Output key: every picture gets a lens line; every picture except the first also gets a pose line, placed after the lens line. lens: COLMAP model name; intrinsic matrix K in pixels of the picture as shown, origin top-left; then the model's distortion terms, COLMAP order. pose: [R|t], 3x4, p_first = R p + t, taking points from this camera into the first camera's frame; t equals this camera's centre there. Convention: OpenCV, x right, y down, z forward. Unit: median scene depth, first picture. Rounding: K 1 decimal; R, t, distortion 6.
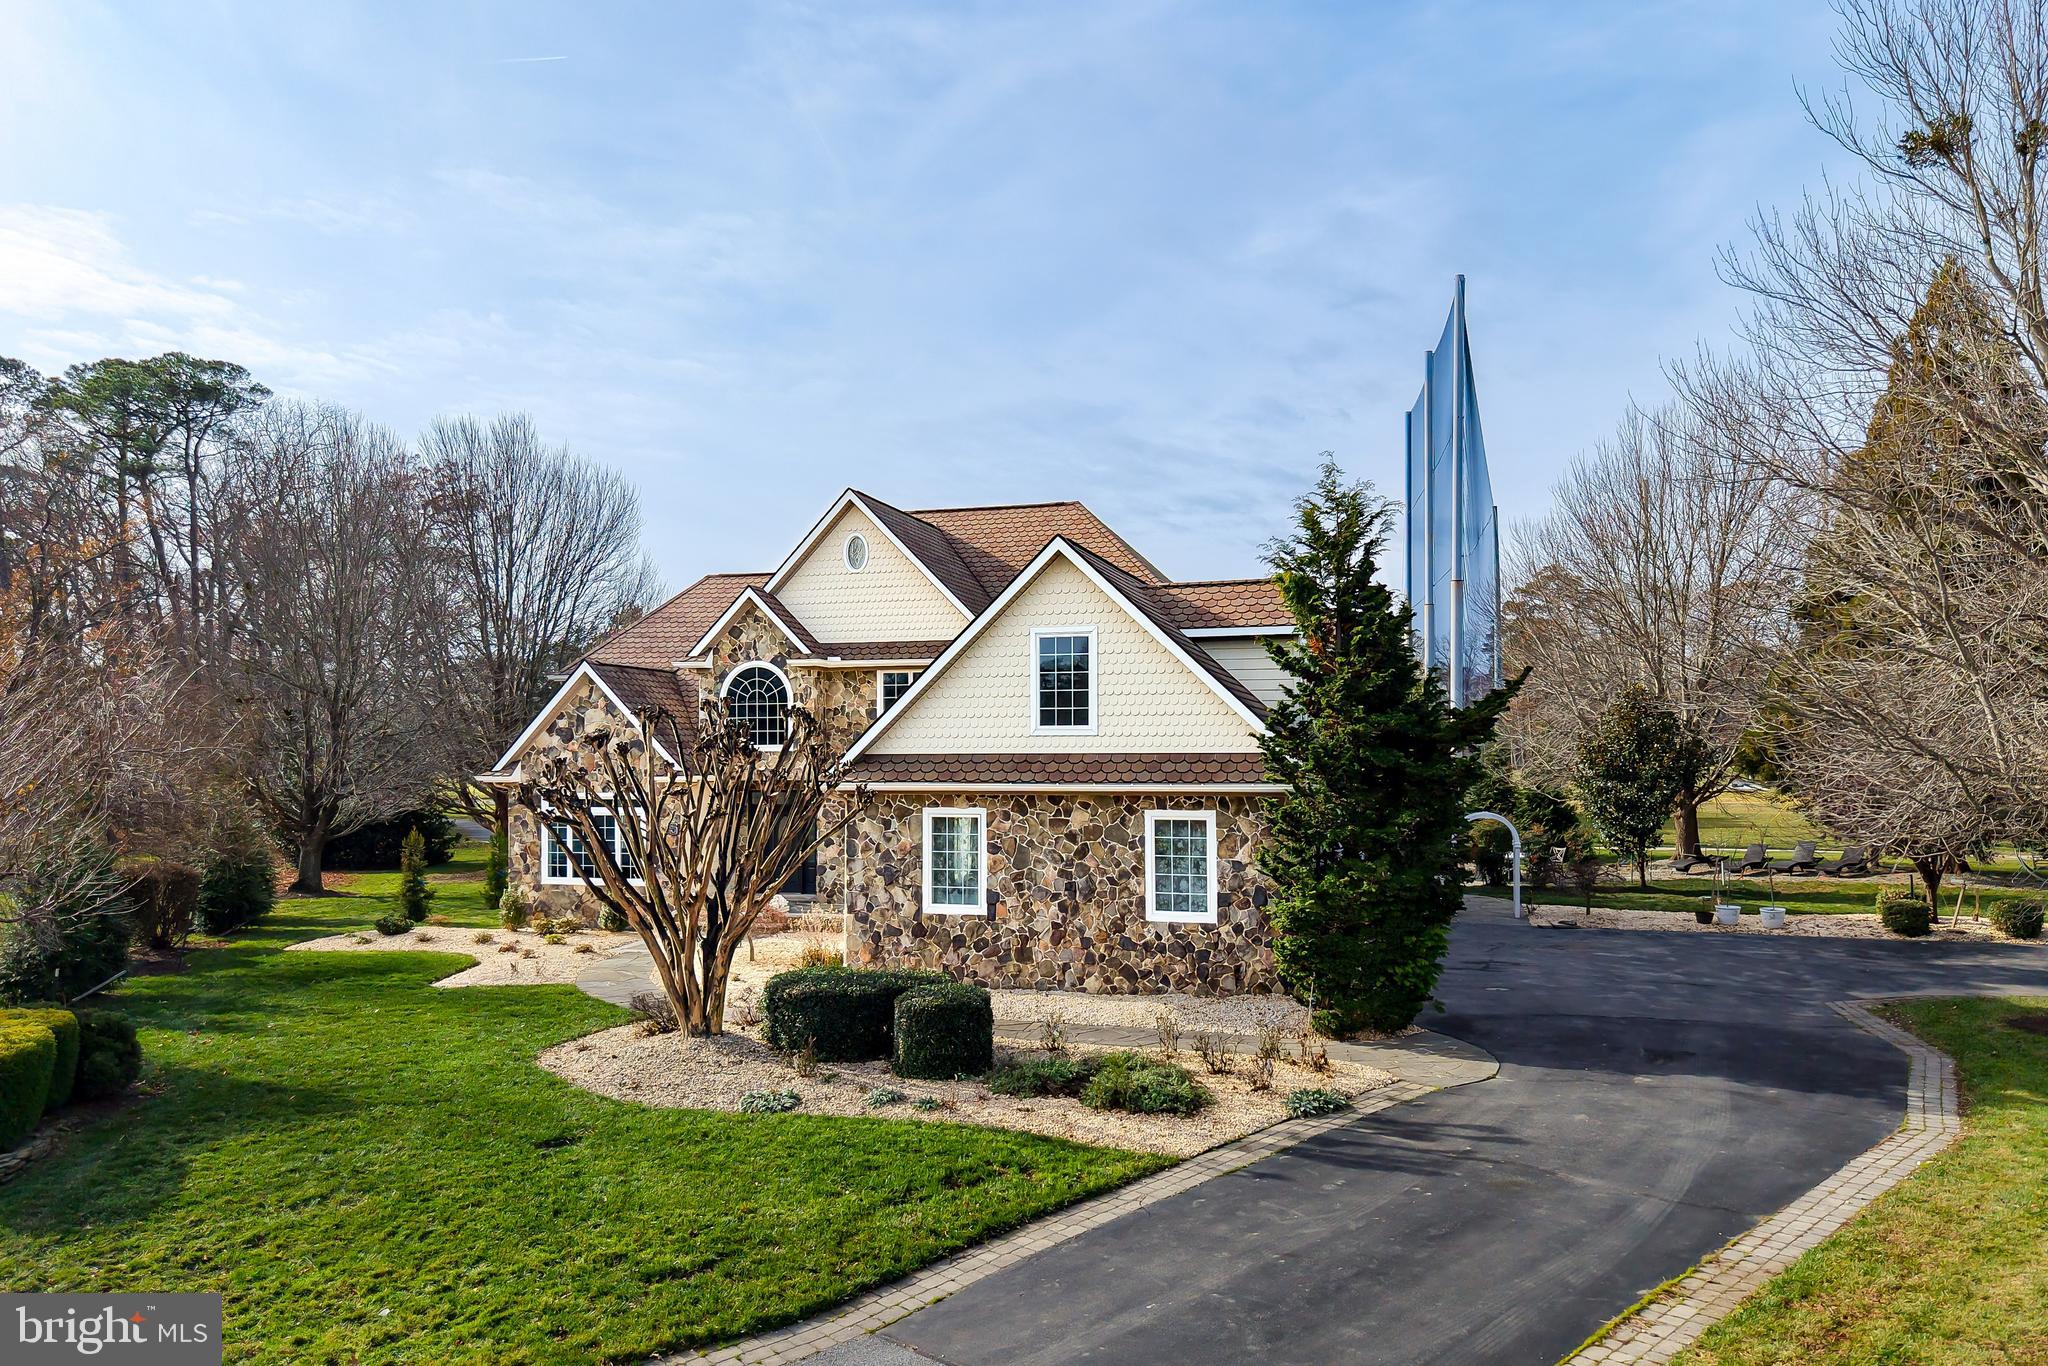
lens RADIAL K [[1447.3, 0, 1024.0], [0, 1447.3, 683.0], [0, 0, 1]] dist [0.086821, -0.108986]
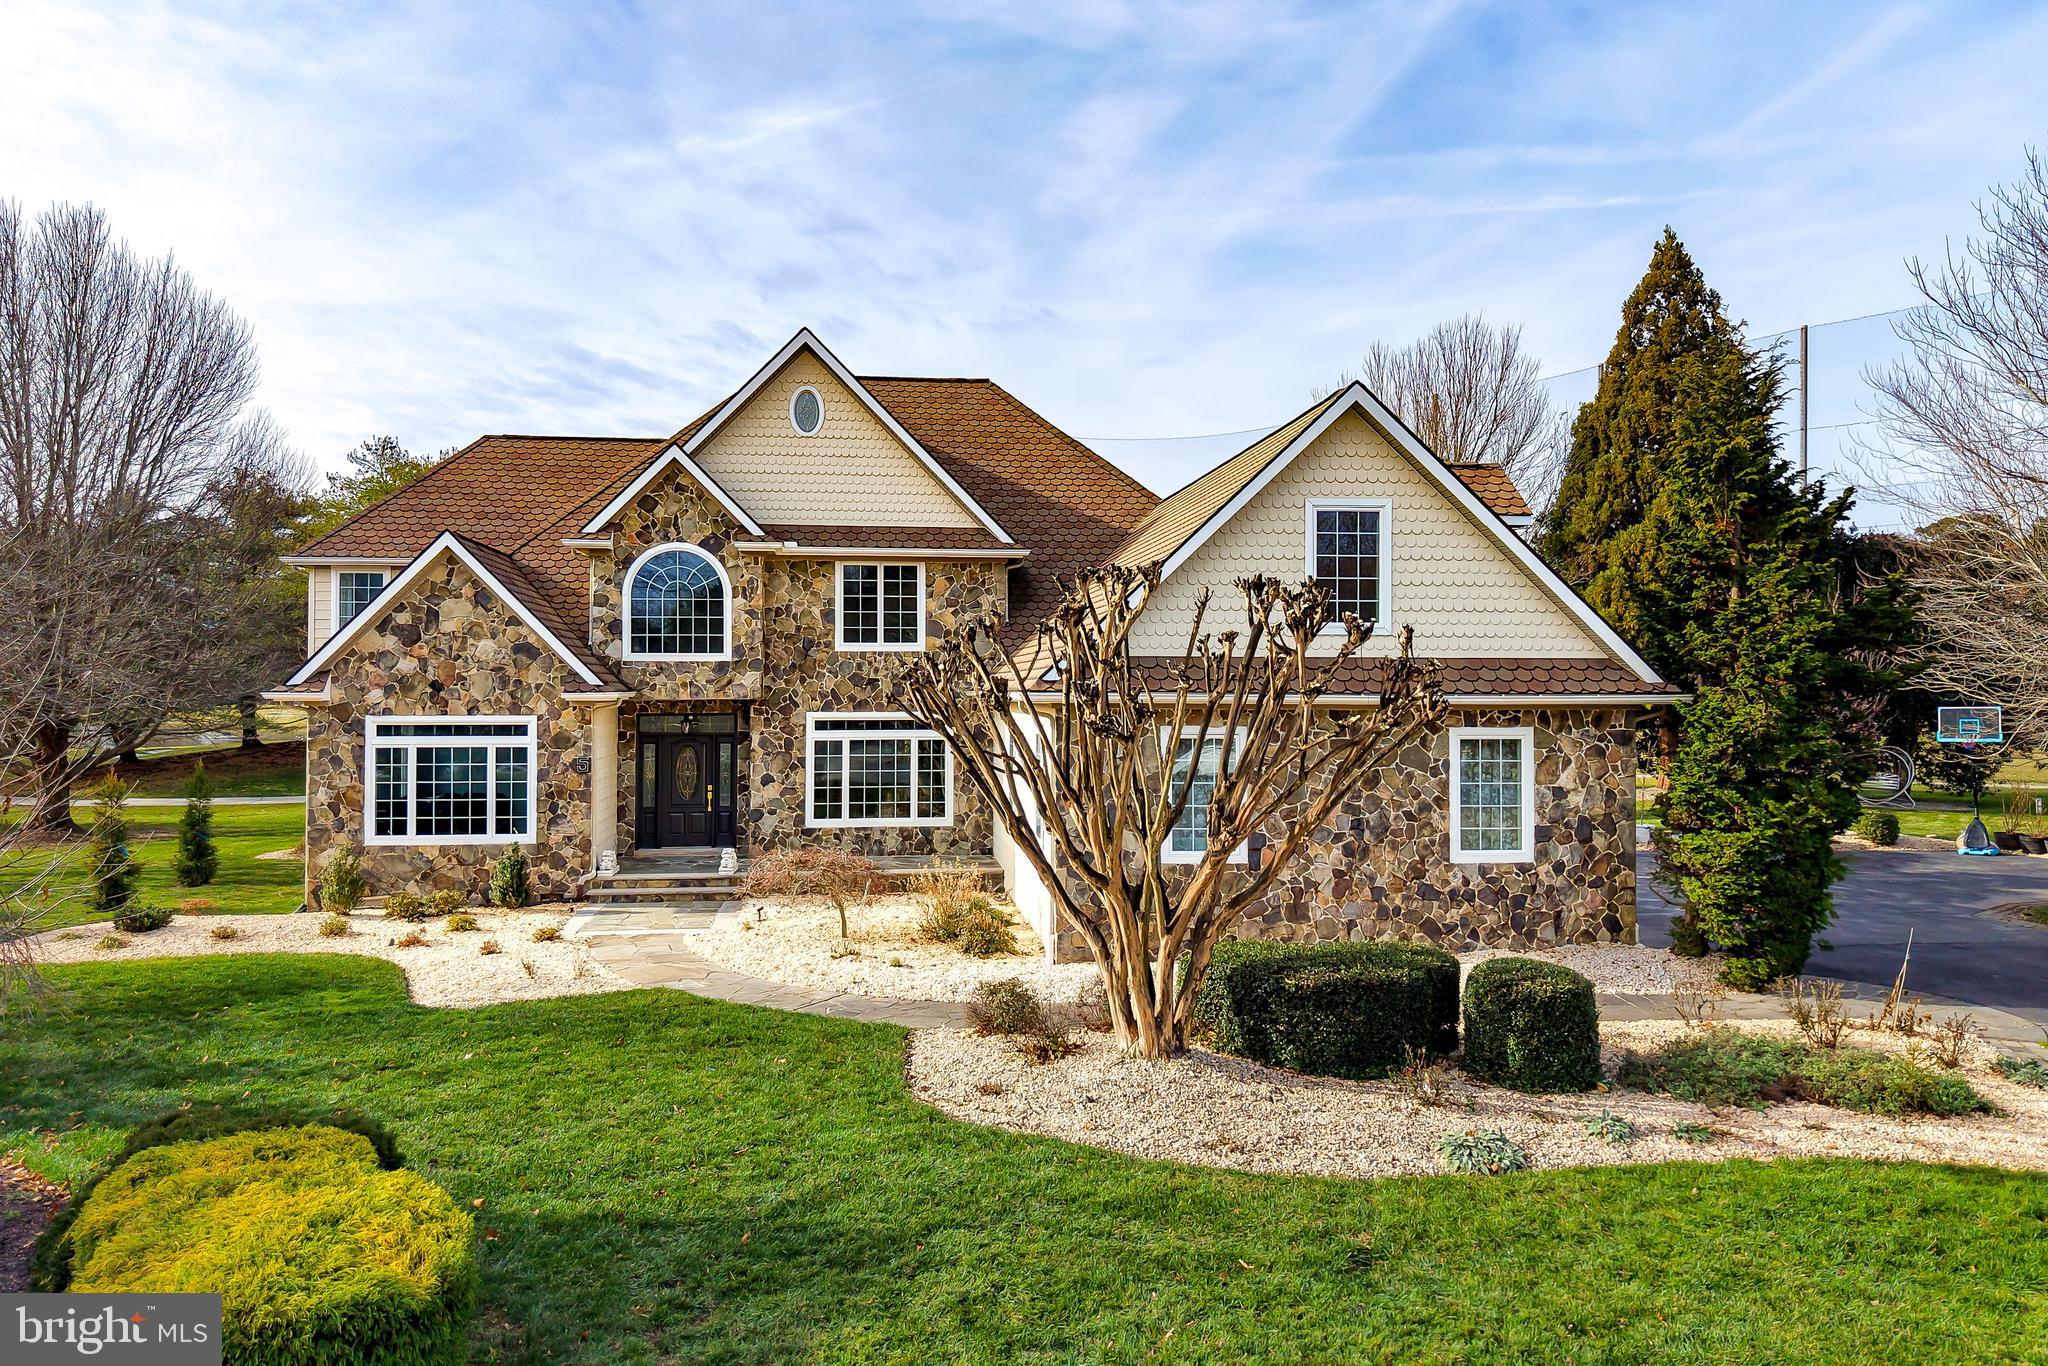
lens RADIAL K [[1450.1, 0, 1024.6], [0, 1450.1, 643.2], [0, 0, 1]] dist [0.018680, -0.000144]
pose [[0.922139, 0.018071, 0.386435, -0.452094], [-0.023323, 0.999688, 0.008906, 0.038456], [-0.386154, -0.017225, 0.922273, 0.339383]]
